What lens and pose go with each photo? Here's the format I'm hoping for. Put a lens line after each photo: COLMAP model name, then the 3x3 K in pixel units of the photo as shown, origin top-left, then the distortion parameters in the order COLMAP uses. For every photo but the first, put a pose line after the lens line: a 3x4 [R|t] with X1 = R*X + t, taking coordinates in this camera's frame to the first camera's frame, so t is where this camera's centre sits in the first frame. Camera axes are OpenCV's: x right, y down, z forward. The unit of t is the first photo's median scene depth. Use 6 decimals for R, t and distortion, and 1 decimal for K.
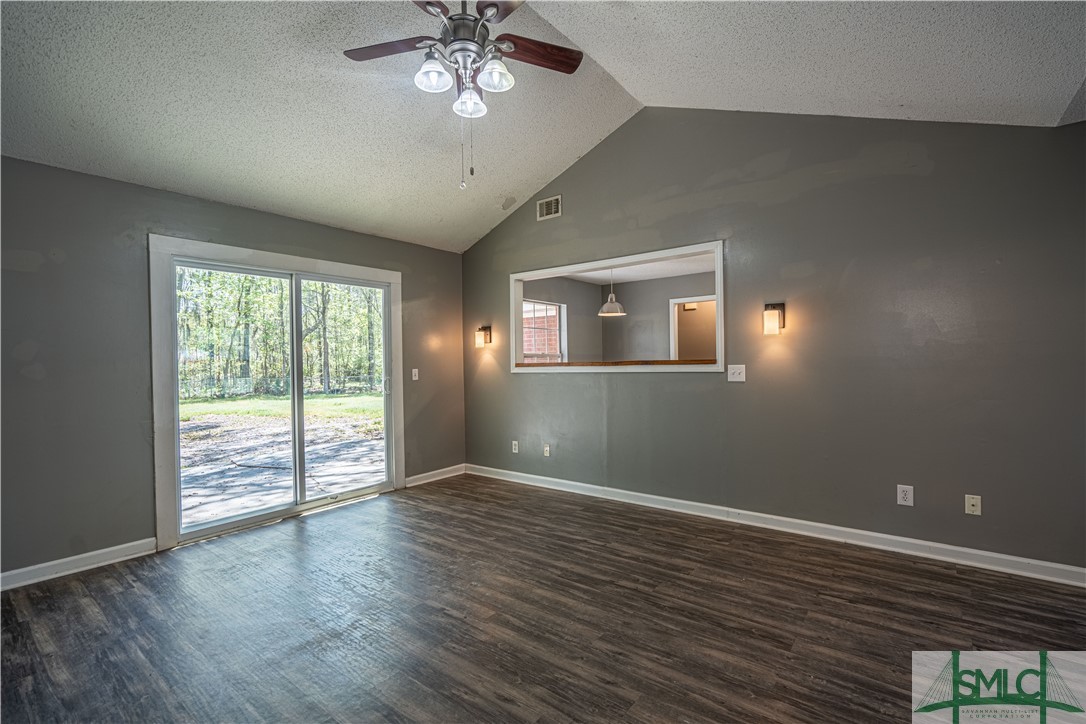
lens RADIAL K [[495.0, 0, 543.8], [0, 495.0, 365.3], [0, 0, 1]] dist [-0.003266, 0.001287]
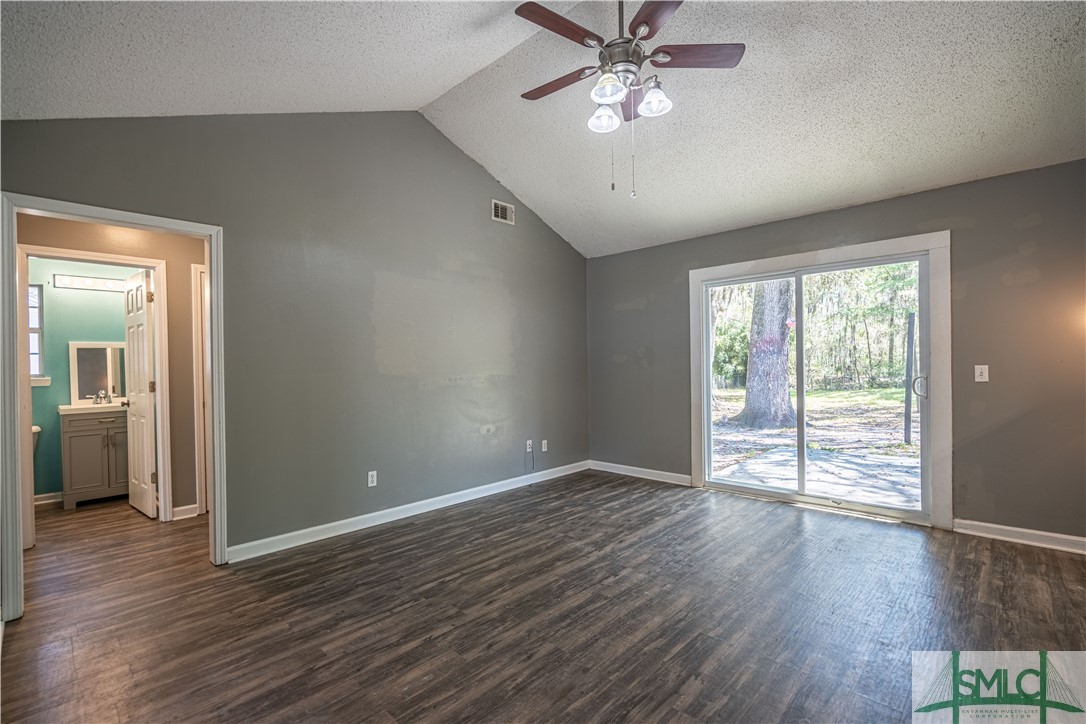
lens RADIAL K [[495.0, 0, 545.1], [0, 495.0, 362.7], [0, 0, 1]] dist [-0.003266, 0.001287]
pose [[-0.107803, 0.016464, -0.994036, 0.724715], [0.007966, 0.999845, 0.015697, -0.017930], [0.994140, -0.006226, -0.107917, 0.729941]]
